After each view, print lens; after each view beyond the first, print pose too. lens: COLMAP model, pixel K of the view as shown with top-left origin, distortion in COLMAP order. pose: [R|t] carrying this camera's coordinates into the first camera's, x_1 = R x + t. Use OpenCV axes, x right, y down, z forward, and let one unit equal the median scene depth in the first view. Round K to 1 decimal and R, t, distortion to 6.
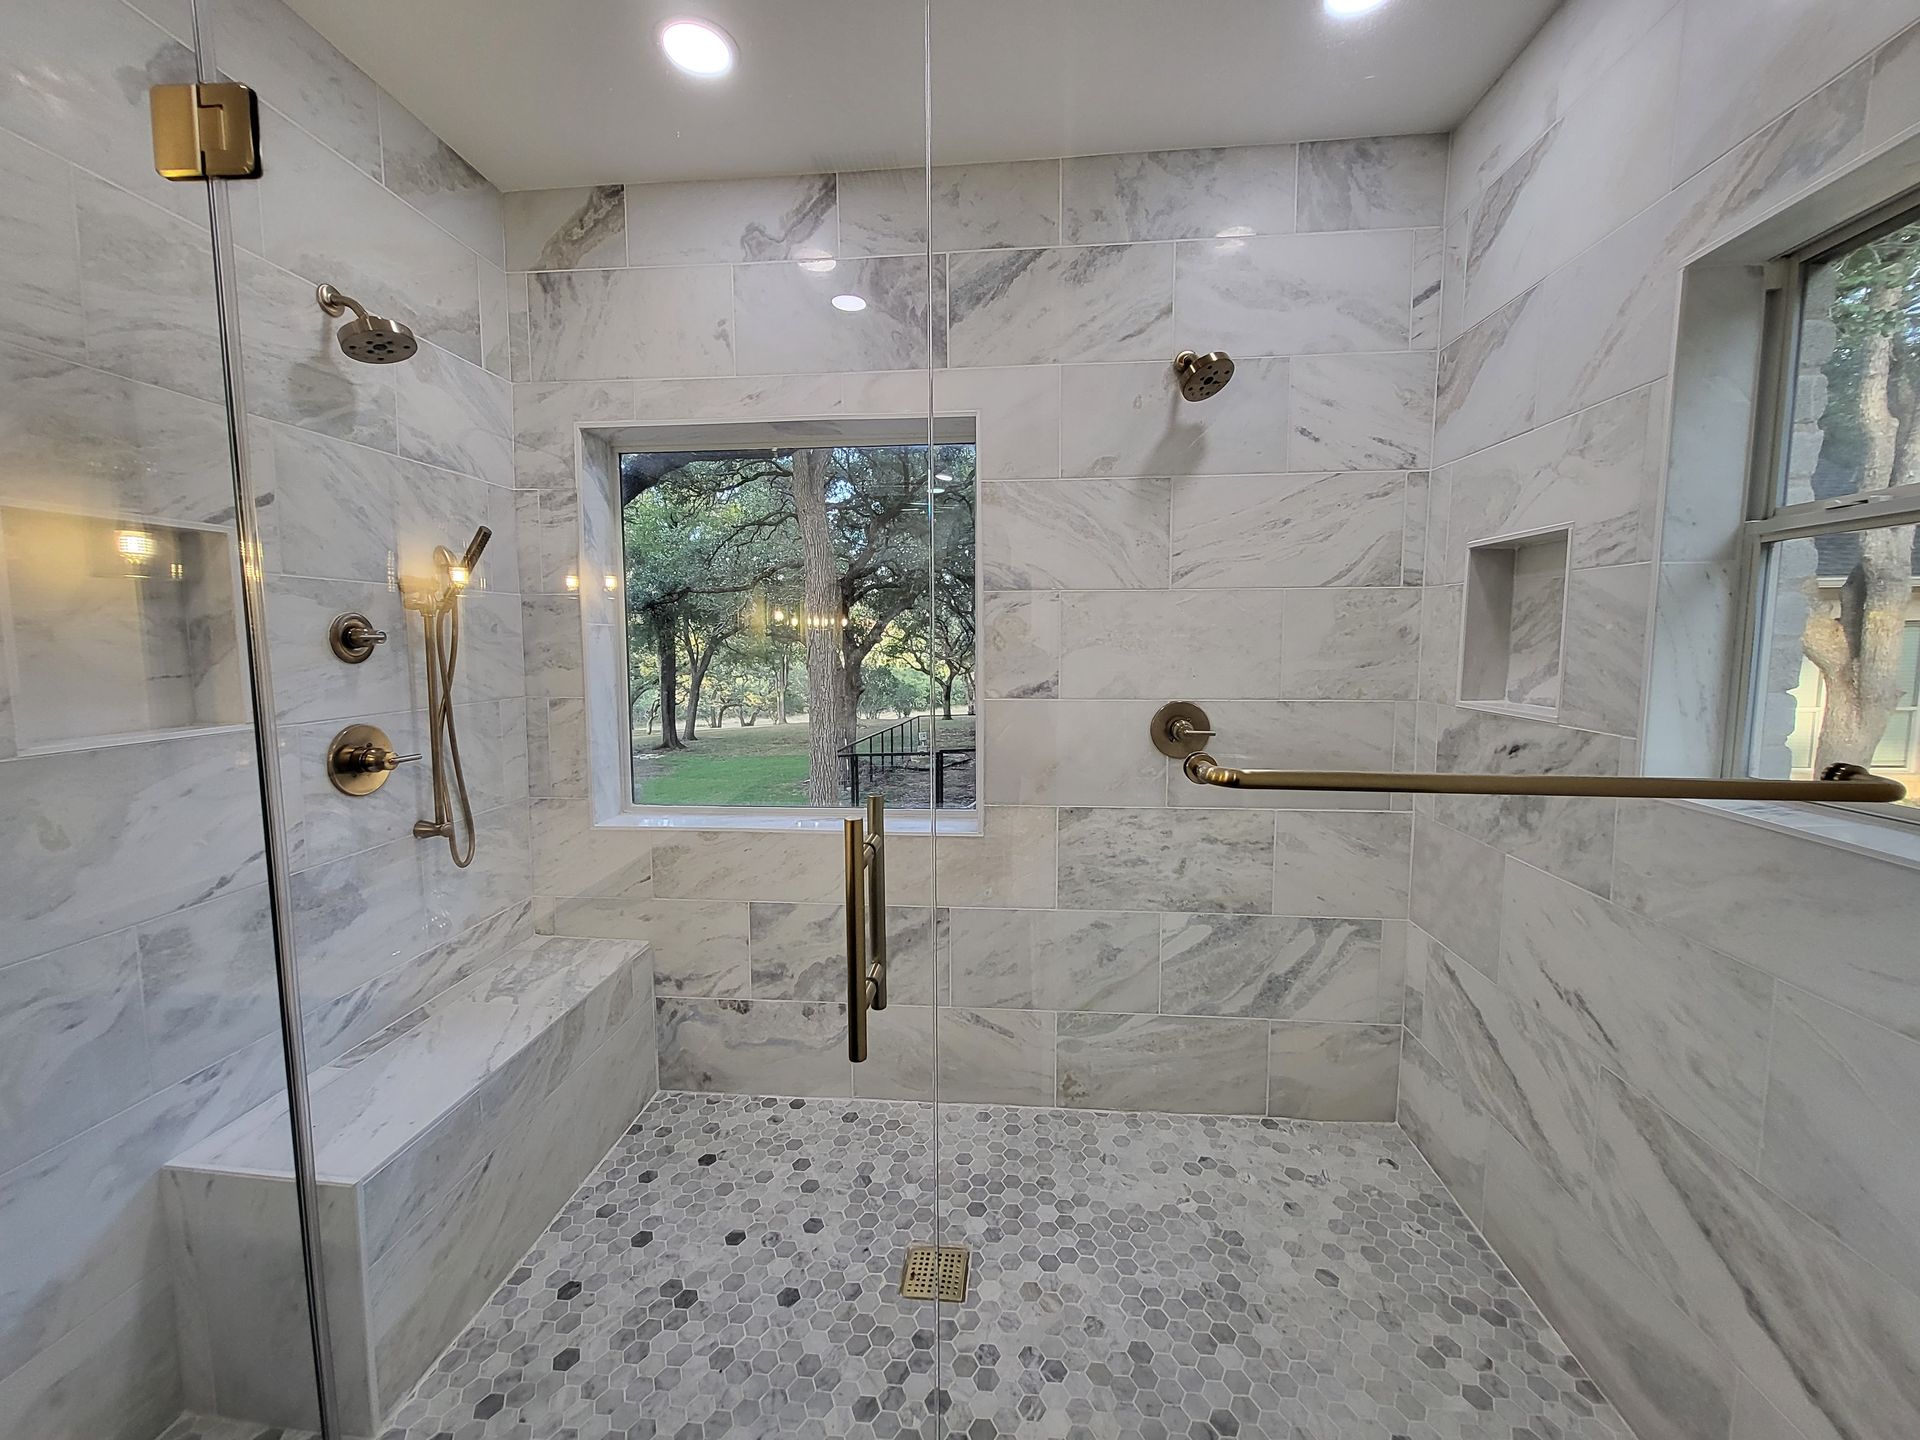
lens RADIAL K [[753.9, 0, 958.7], [0, 753.9, 700.1], [0, 0, 1]] dist [0.000691, -0.000728]
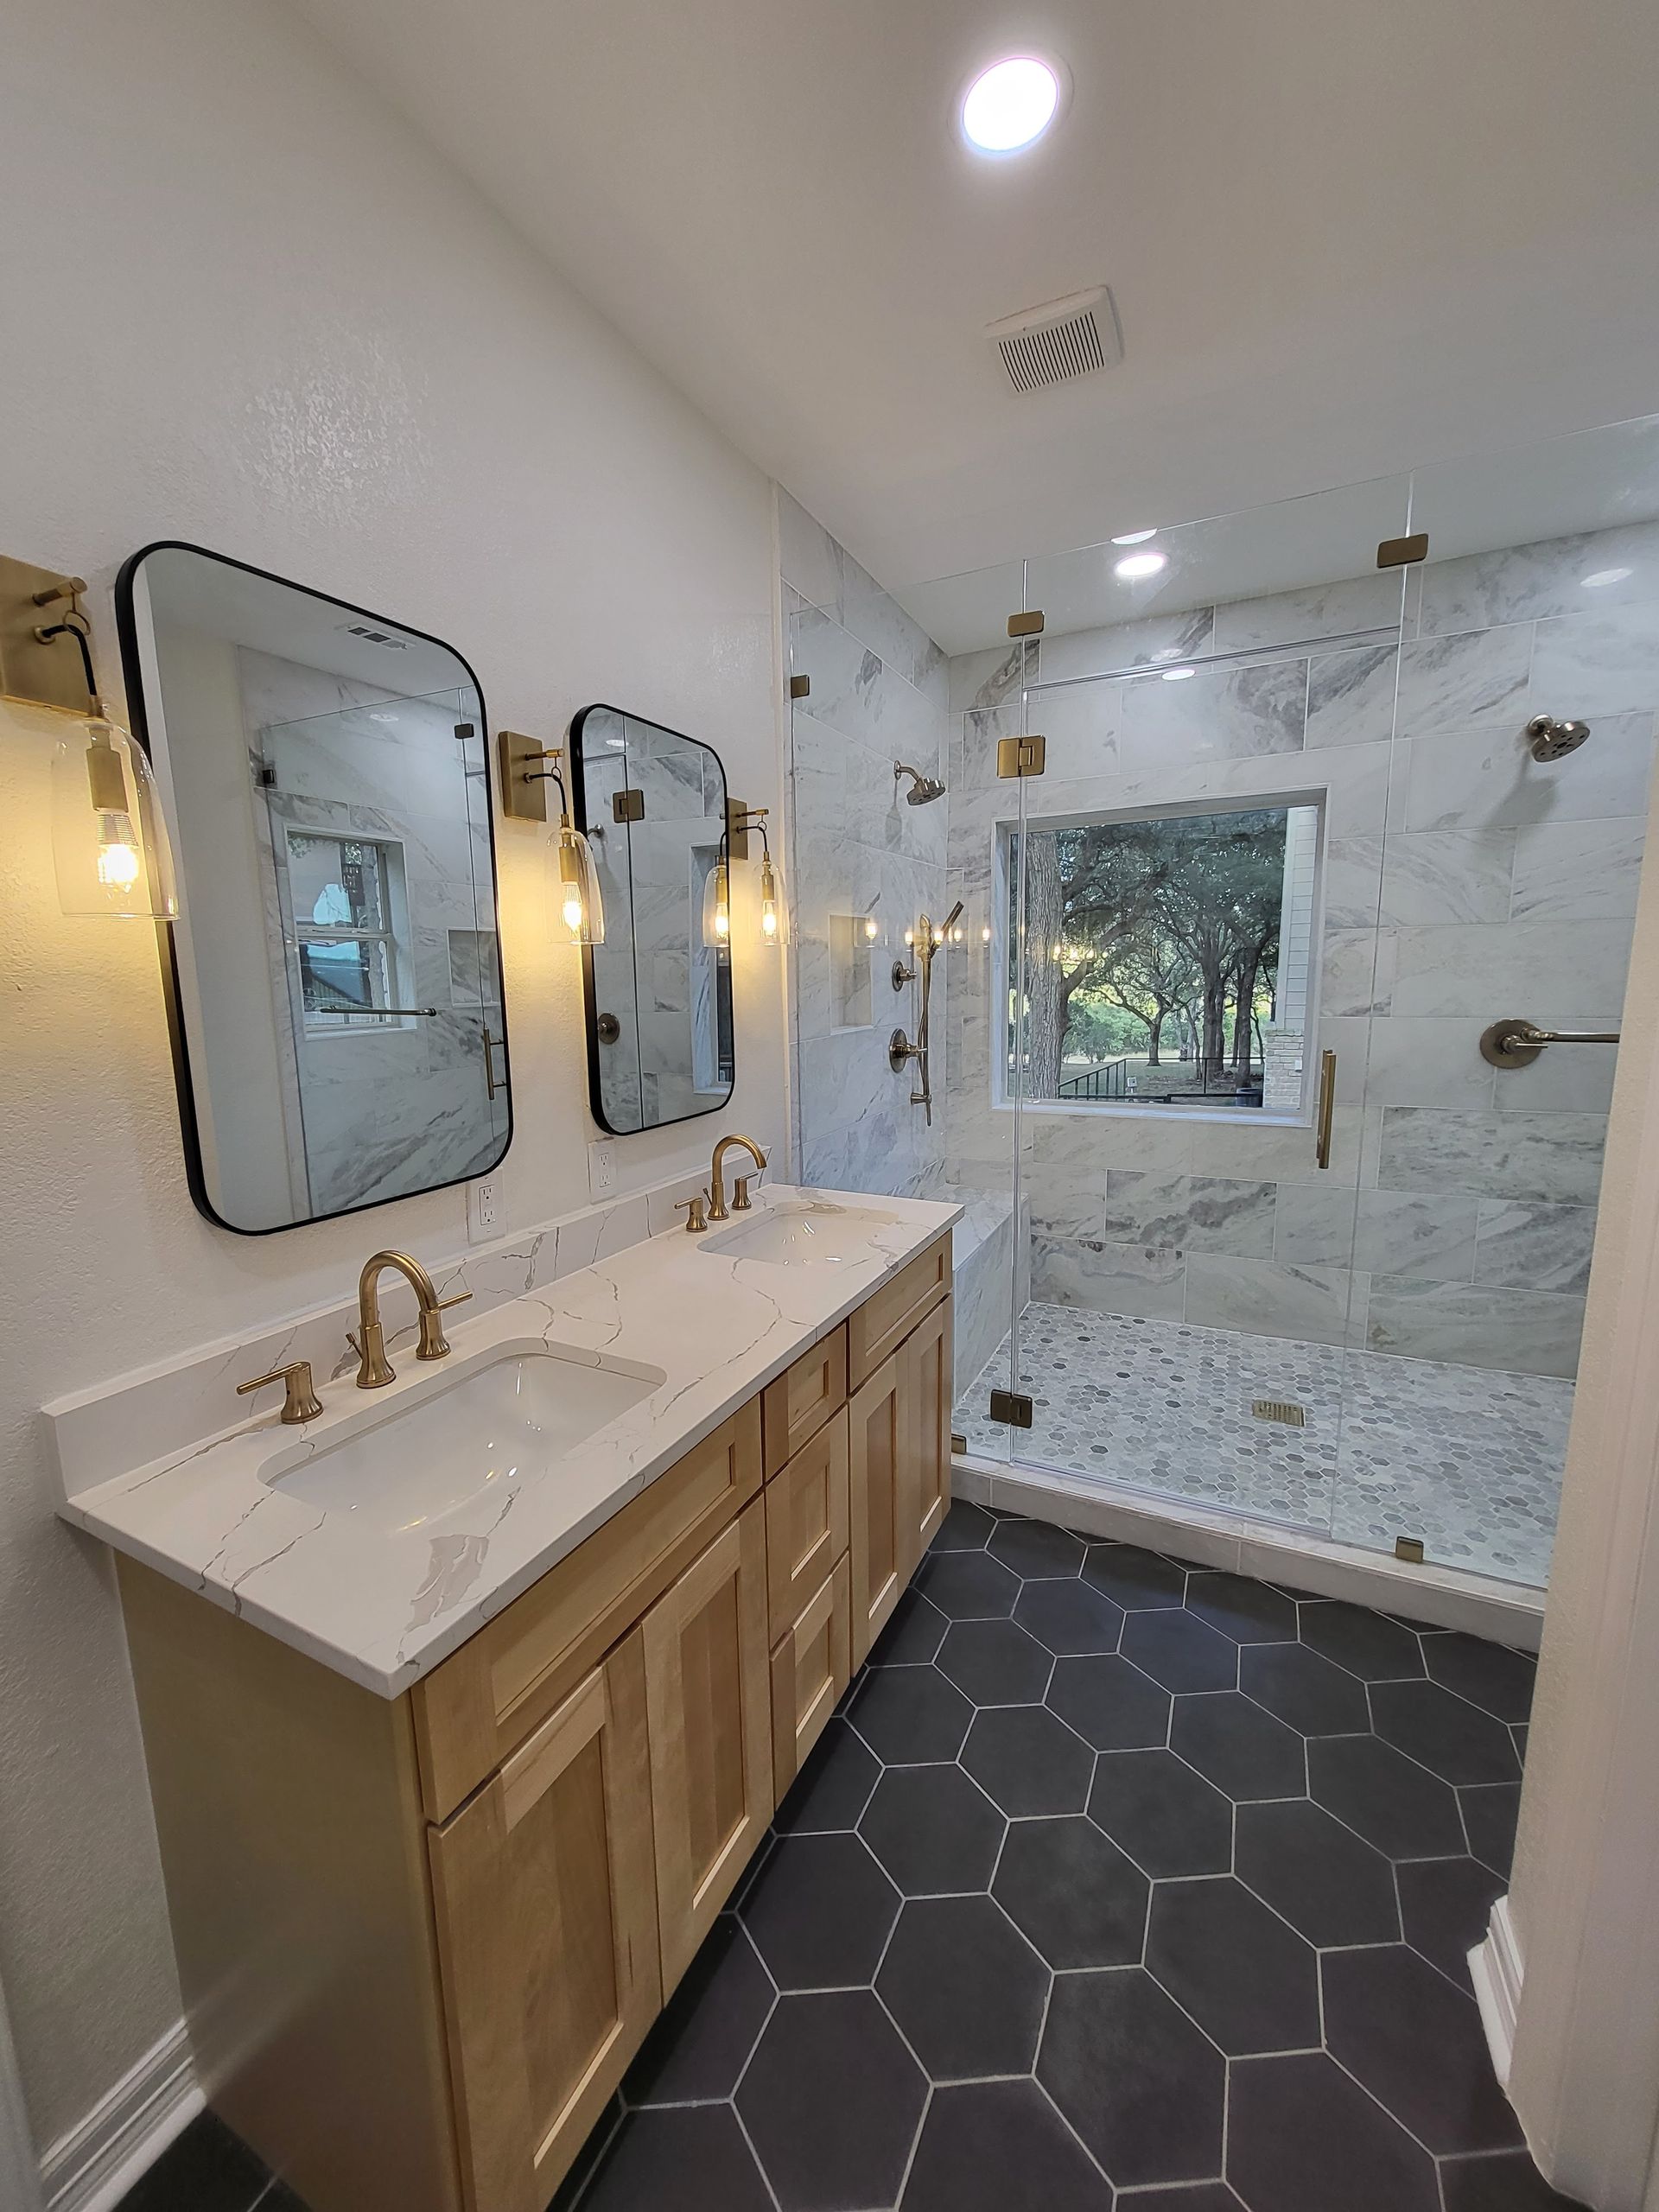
lens RADIAL K [[865.7, 0, 808.1], [0, 865.7, 1103.8], [0, 0, 1]] dist [0.002725, -0.004383]
pose [[0.926013, 0.039408, -0.375430, -0.218310], [-0.012123, 0.997127, 0.074766, 0.046675], [0.377298, -0.064683, 0.923830, -0.690434]]
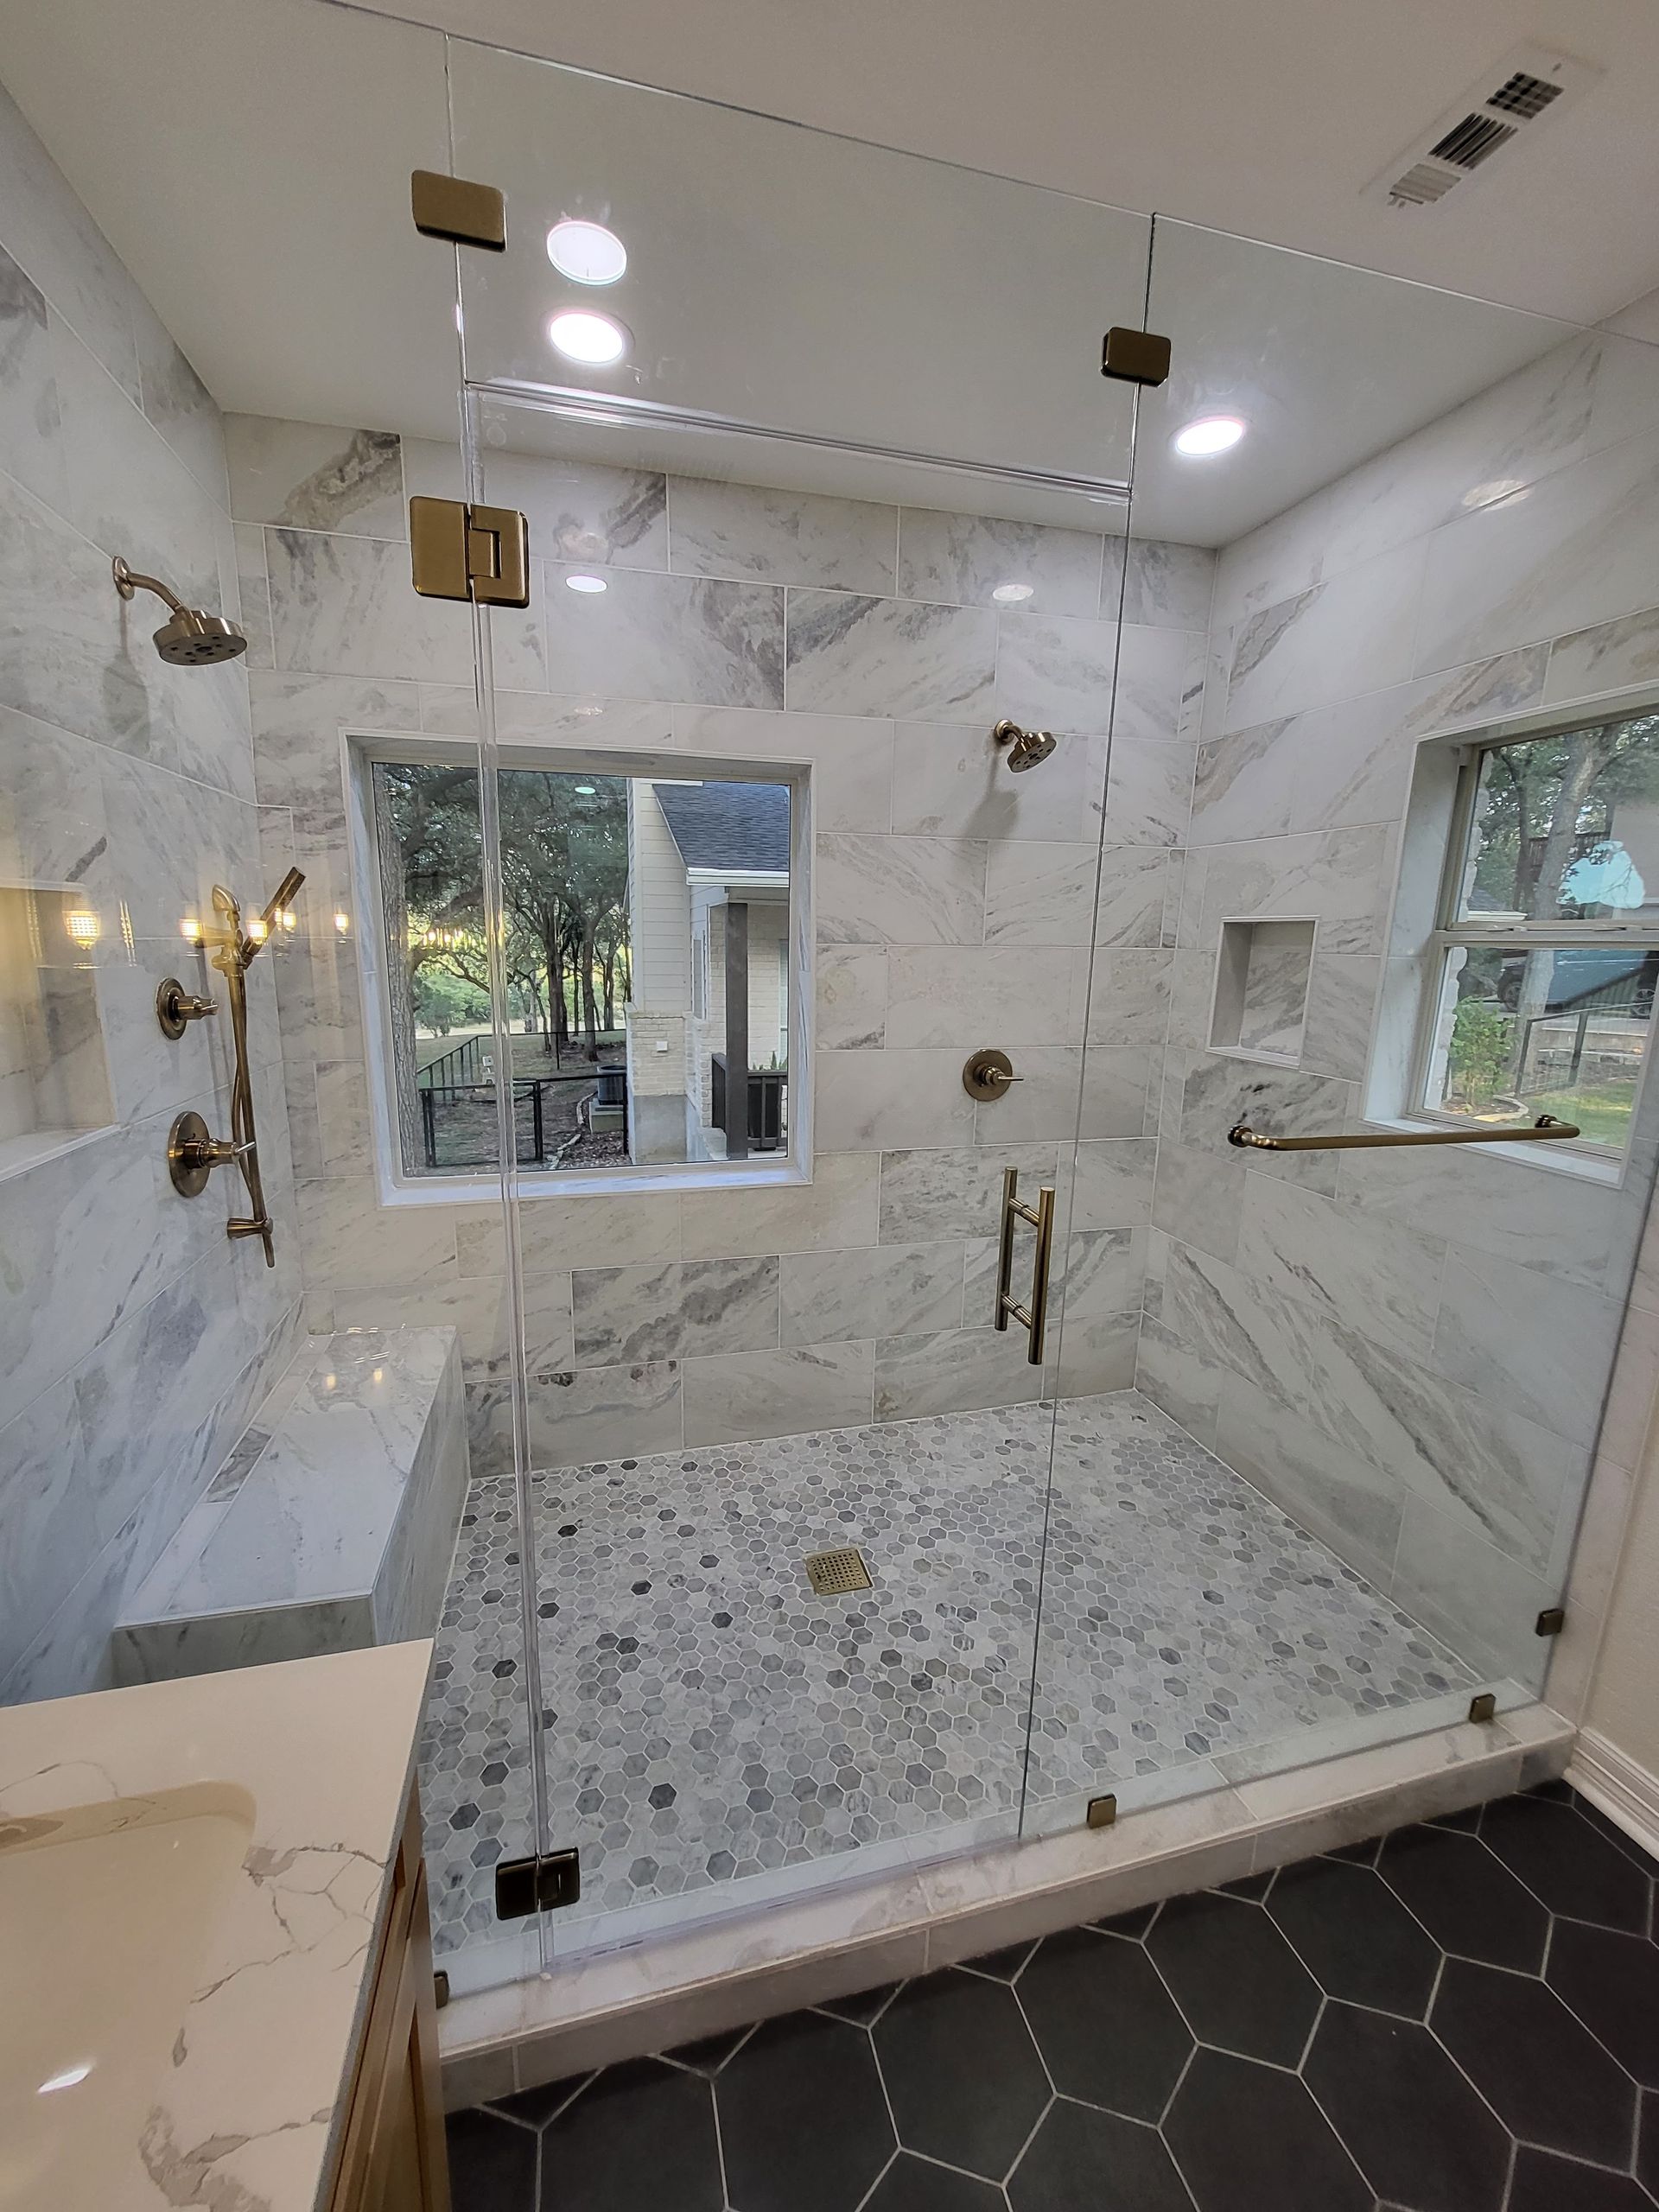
lens RADIAL K [[865.7, 0, 808.1], [0, 865.7, 1103.8], [0, 0, 1]] dist [0.002725, -0.004383]
pose [[0.943193, -0.045962, 0.329051, -0.383320], [0.010088, 0.993890, 0.109909, -0.063004], [-0.332092, -0.100346, 0.937894, -0.104779]]
